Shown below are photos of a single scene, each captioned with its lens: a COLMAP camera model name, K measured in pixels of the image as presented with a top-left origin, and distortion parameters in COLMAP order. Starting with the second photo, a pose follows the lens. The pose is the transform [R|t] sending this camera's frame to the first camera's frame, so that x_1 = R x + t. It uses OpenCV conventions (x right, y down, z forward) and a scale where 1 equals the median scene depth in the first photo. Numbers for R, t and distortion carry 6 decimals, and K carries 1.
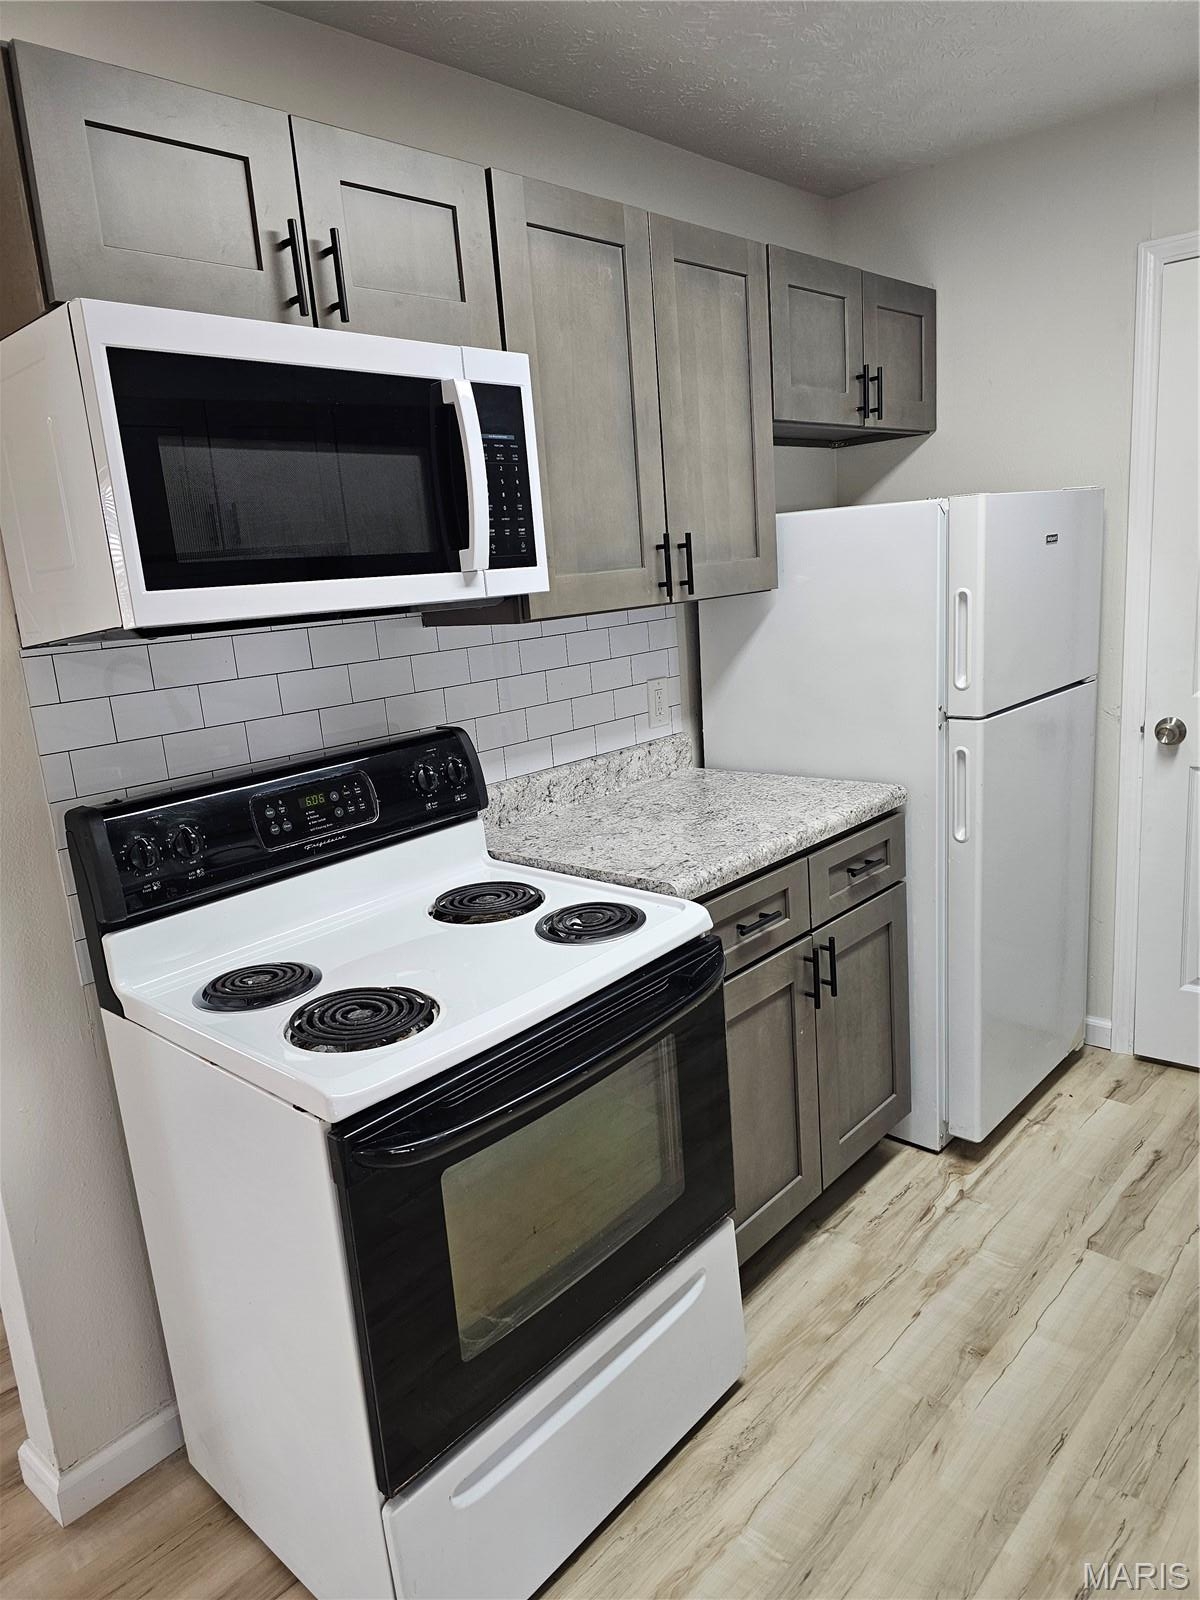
lens RADIAL K [[1070.9, 0, 602.4], [0, 1070.9, 795.1], [0, 0, 1]] dist [0.074661, -0.062610]
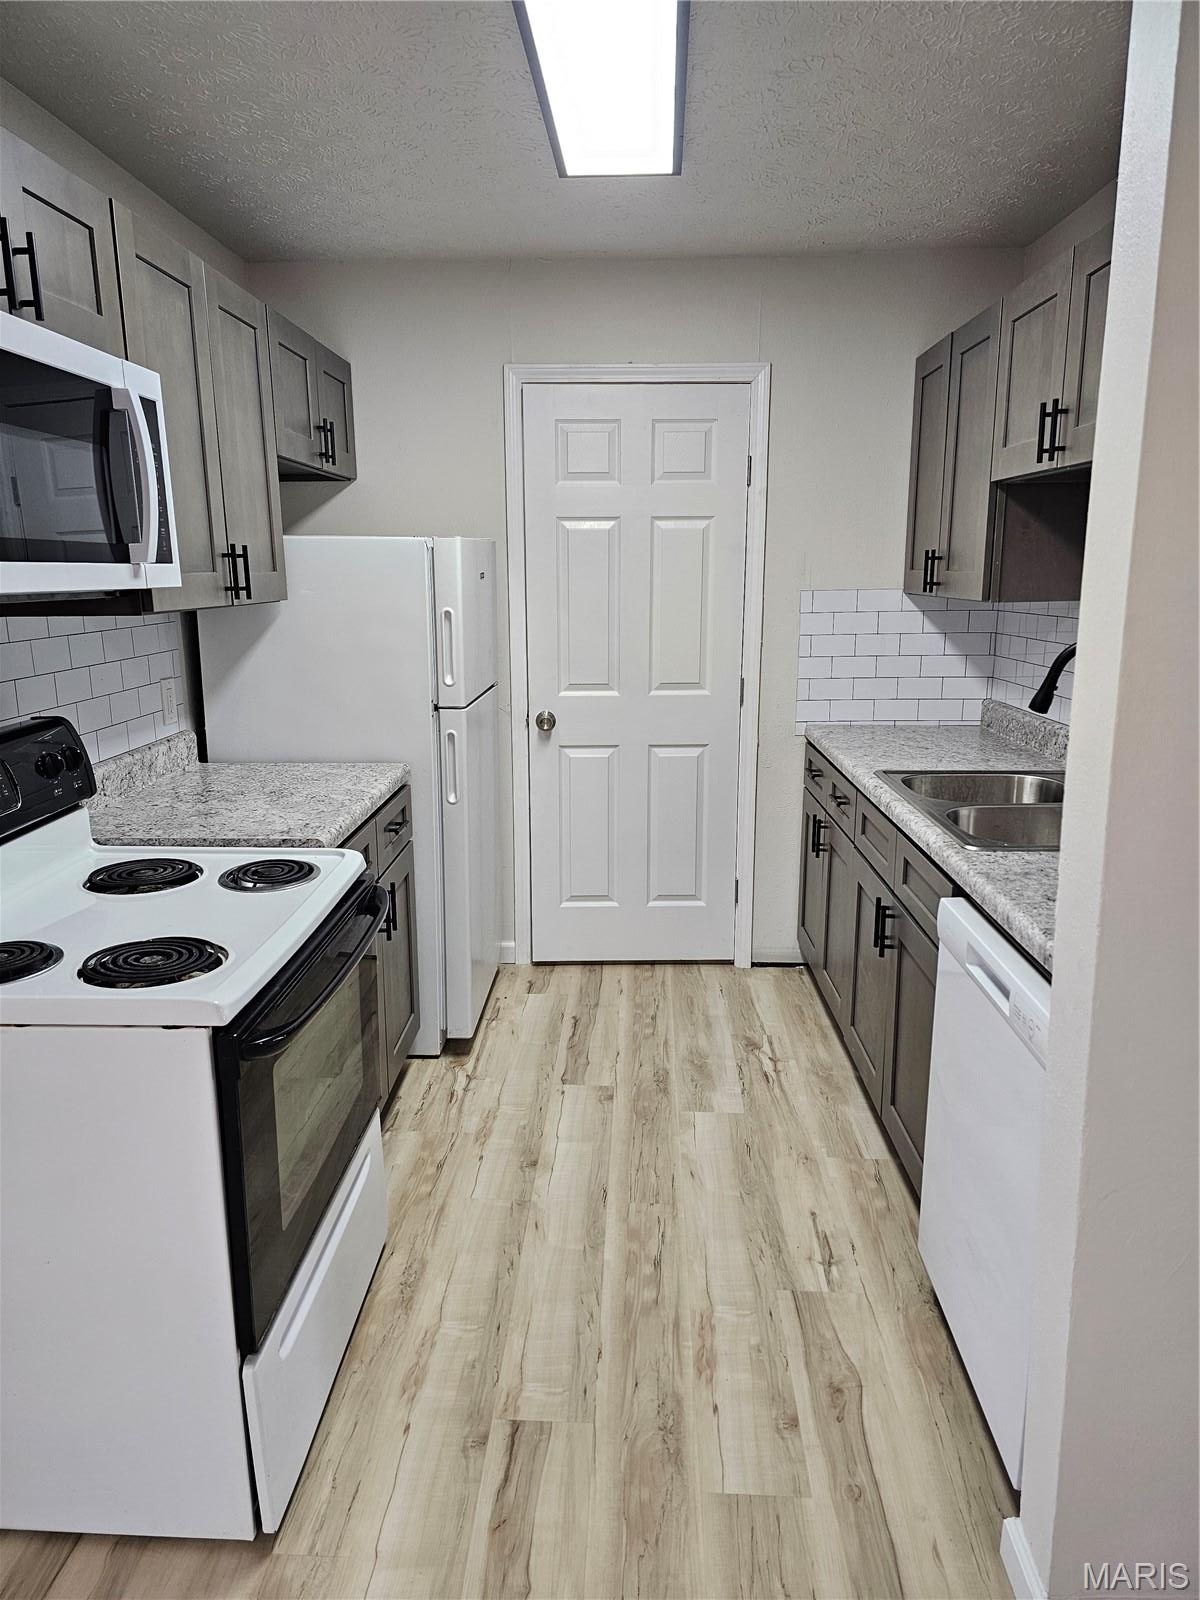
lens RADIAL K [[1070.9, 0, 585.2], [0, 1070.9, 799.6], [0, 0, 1]] dist [0.074661, -0.062610]
pose [[0.762897, -0.067396, 0.642997, -0.404832], [0.084871, 0.996385, 0.003740, 0.050872], [-0.640925, 0.051719, 0.765859, -0.093402]]
